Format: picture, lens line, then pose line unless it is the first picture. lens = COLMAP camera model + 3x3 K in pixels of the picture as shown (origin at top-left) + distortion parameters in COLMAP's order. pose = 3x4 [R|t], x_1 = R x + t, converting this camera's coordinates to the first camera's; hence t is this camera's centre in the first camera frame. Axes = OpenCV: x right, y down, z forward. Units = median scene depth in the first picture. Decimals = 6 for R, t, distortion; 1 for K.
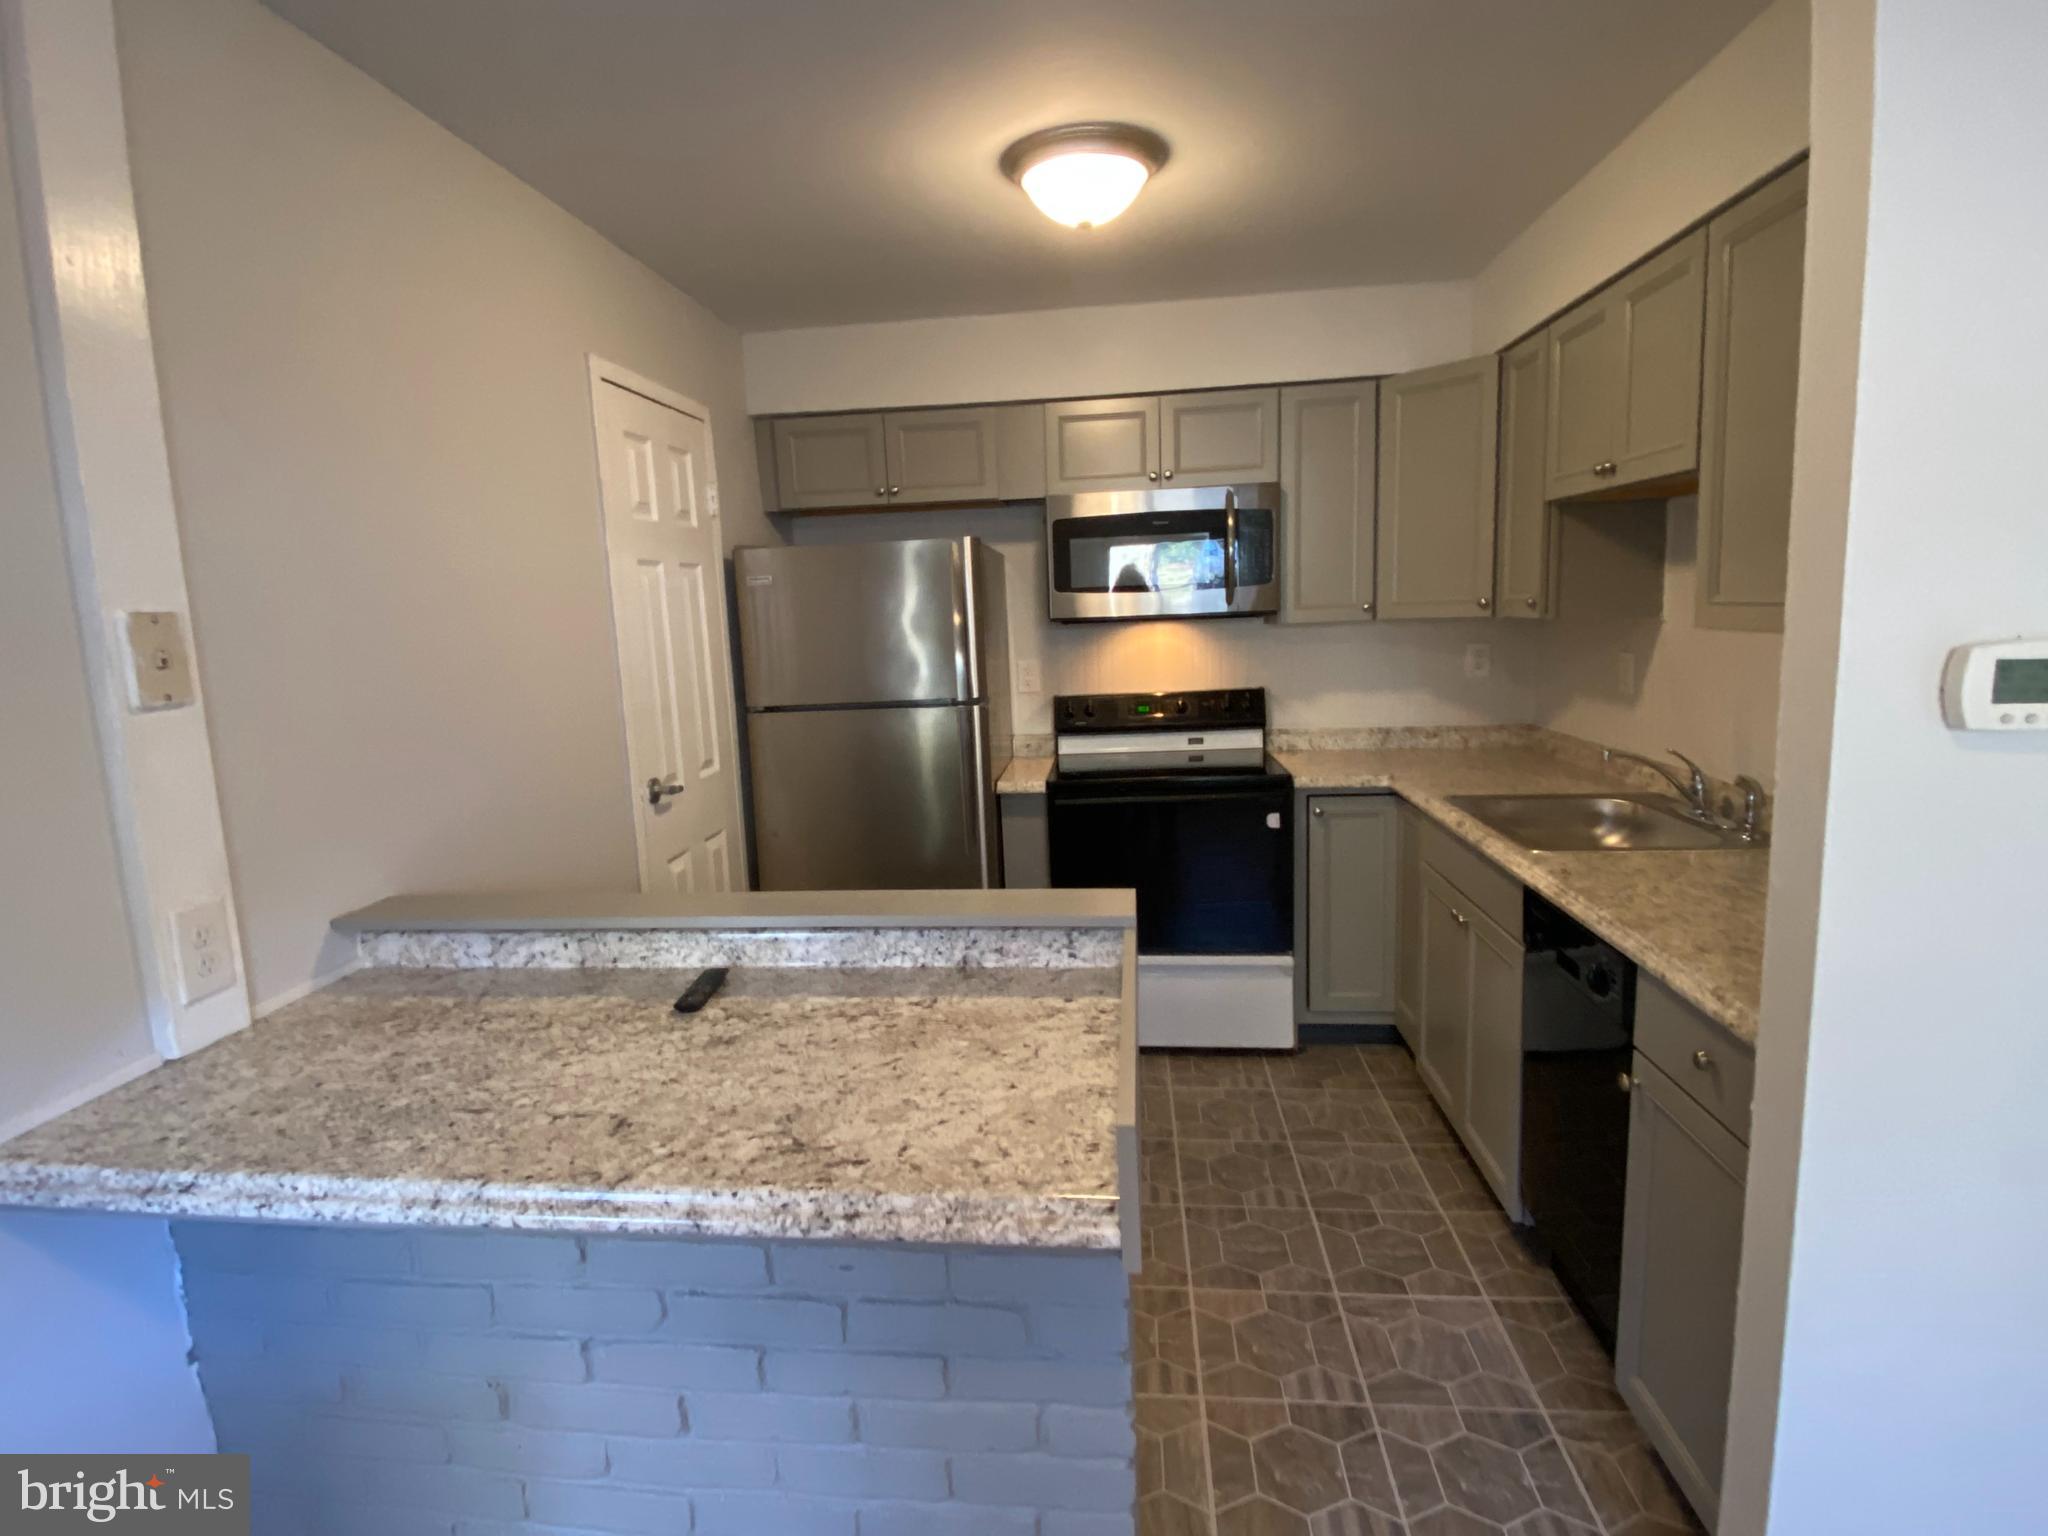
lens RADIAL K [[1031.4, 0, 1015.6], [0, 1031.4, 759.2], [0, 0, 1]] dist [0.076552, -0.075676]
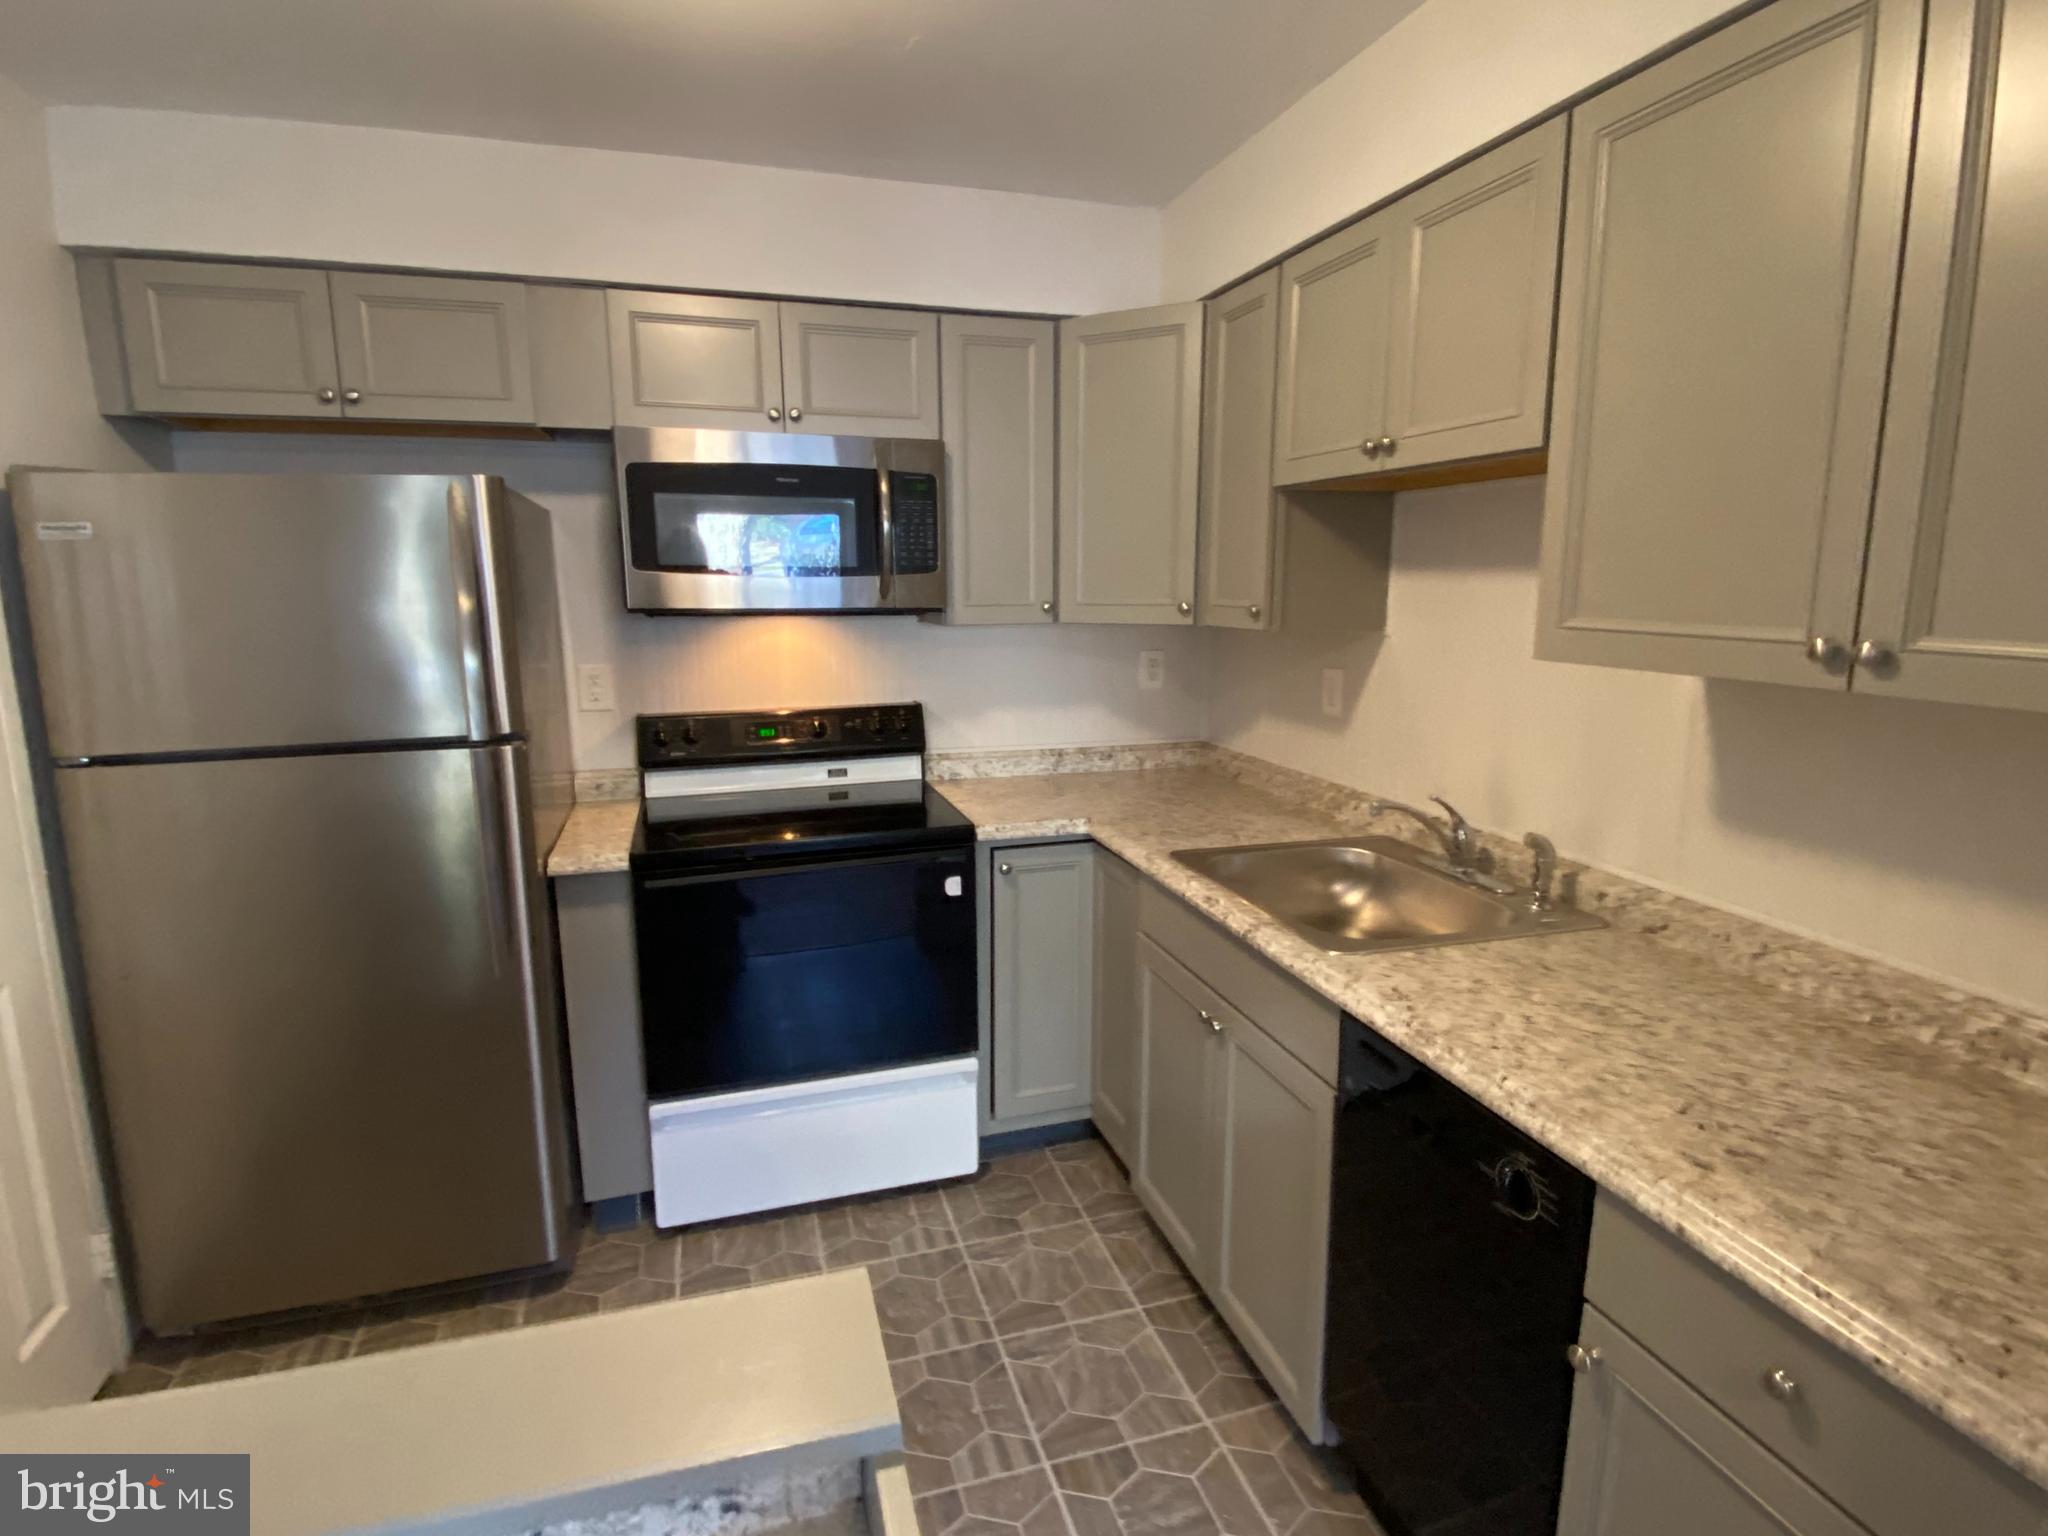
lens RADIAL K [[1031.4, 0, 1015.6], [0, 1031.4, 759.2], [0, 0, 1]] dist [0.076552, -0.075676]
pose [[0.923604, -0.030210, 0.382156, 0.004409], [0.022682, 0.999450, 0.024188, -0.050097], [-0.382676, -0.013672, 0.923781, 0.278973]]
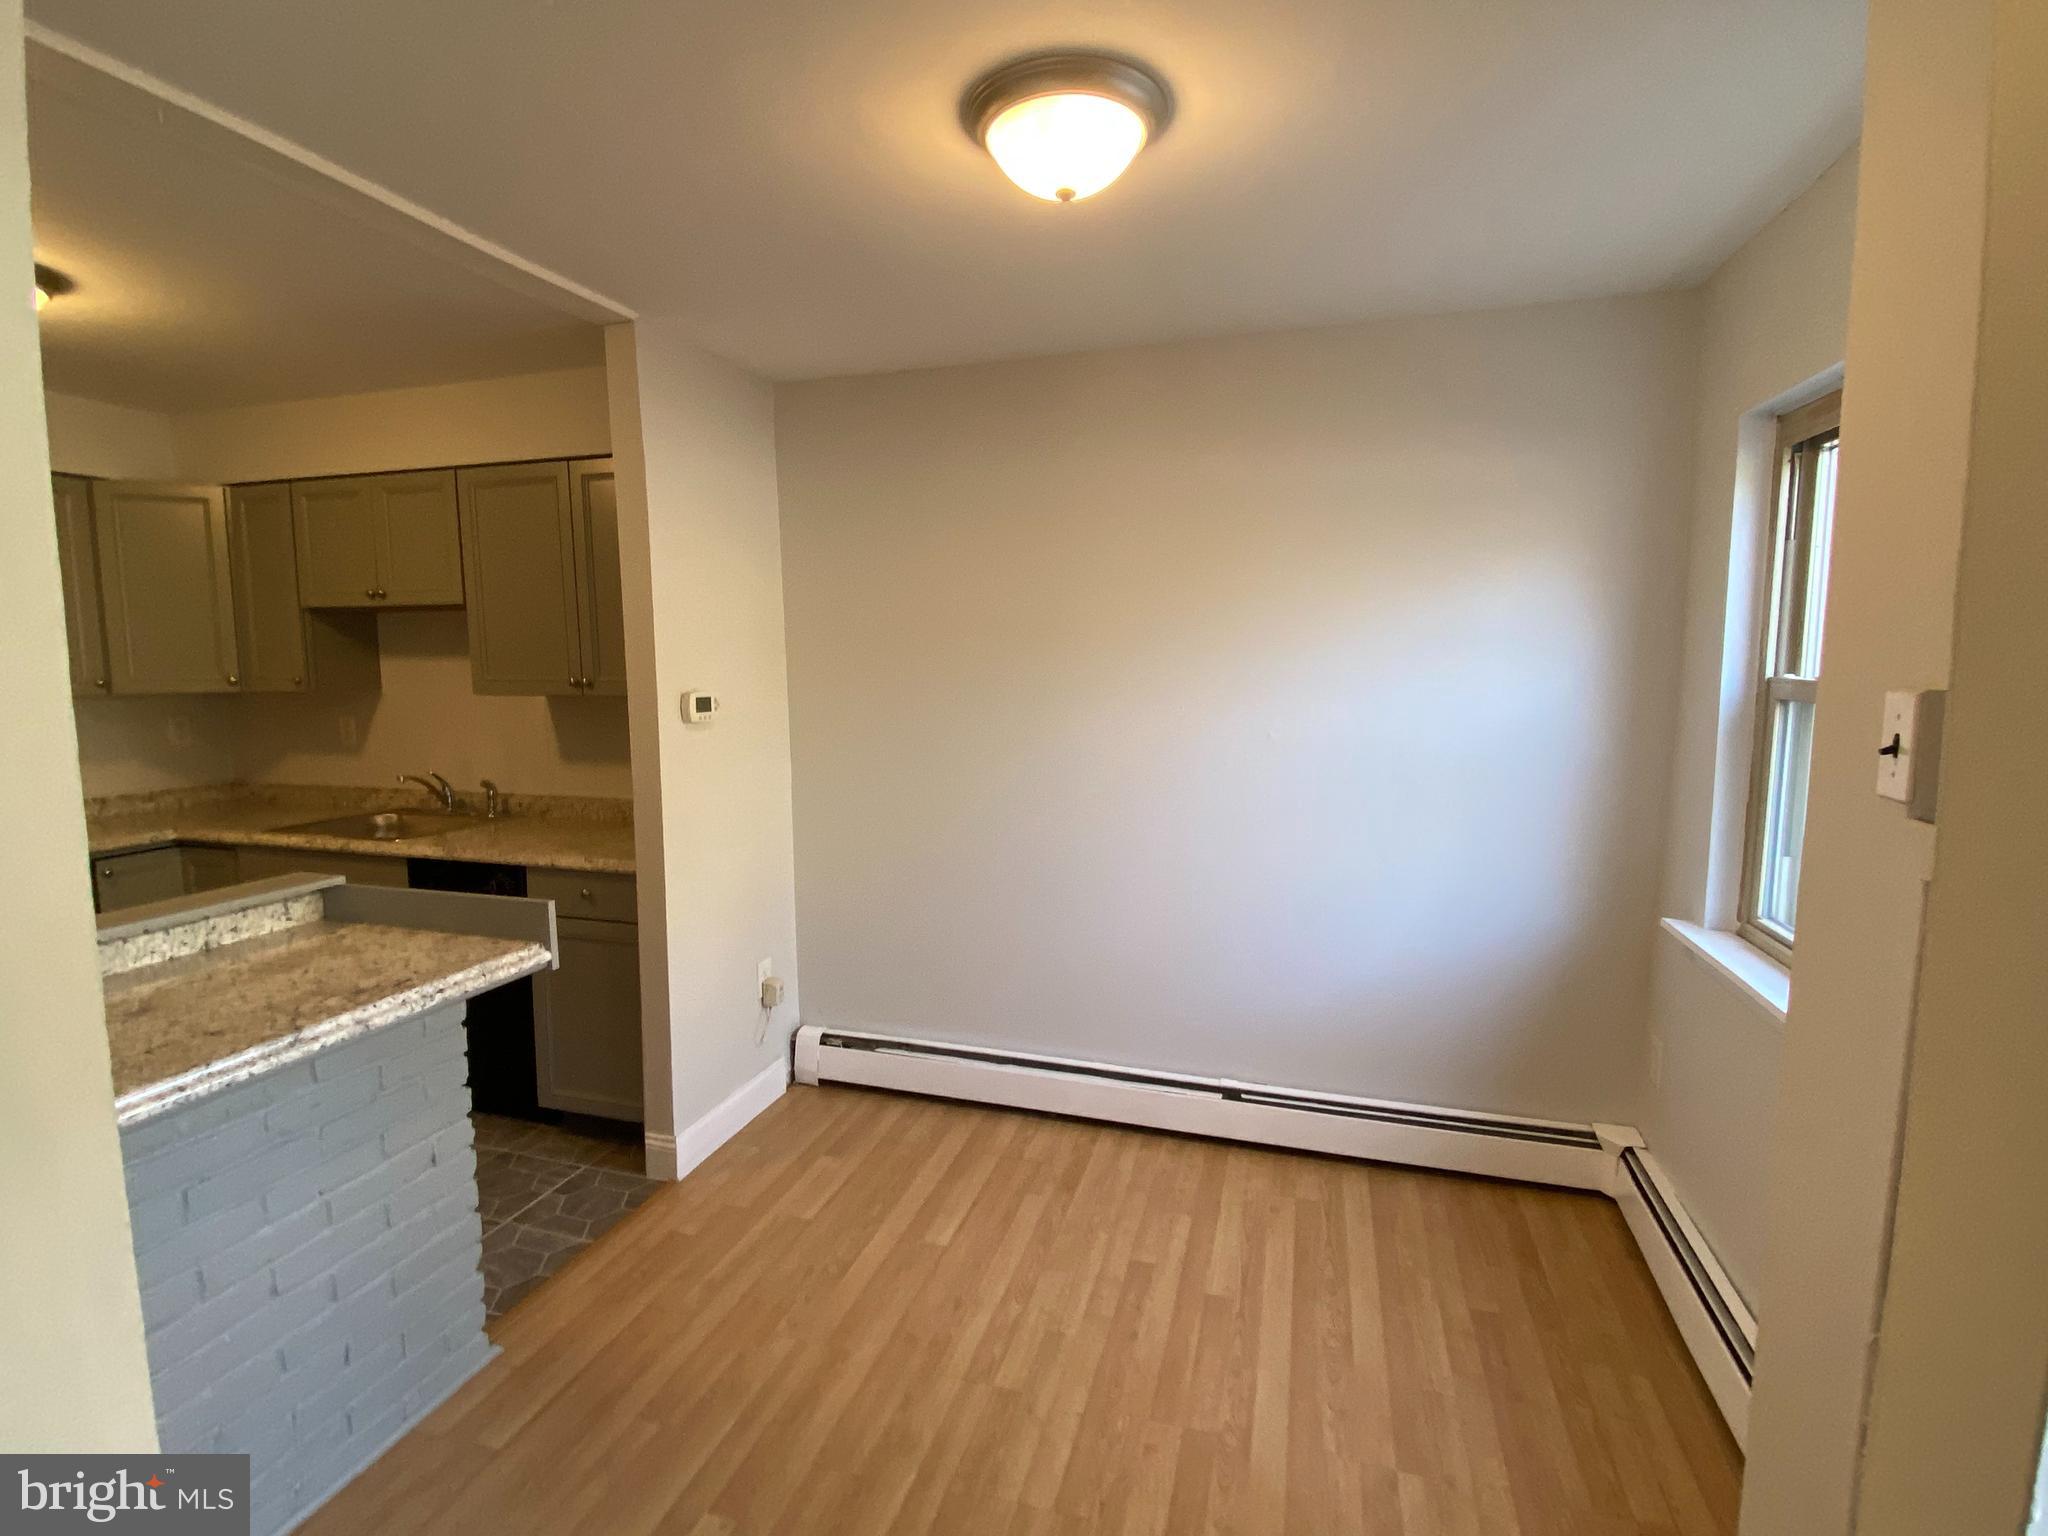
lens RADIAL K [[974.5, 0, 1029.3], [0, 974.5, 743.5], [0, 0, 1]] dist [-0.000376, -0.013673]
pose [[0.185450, -0.053407, 0.981201, -0.495363], [0.144849, 0.989100, 0.026460, 0.030419], [-0.971919, 0.137219, 0.191164, -0.128548]]
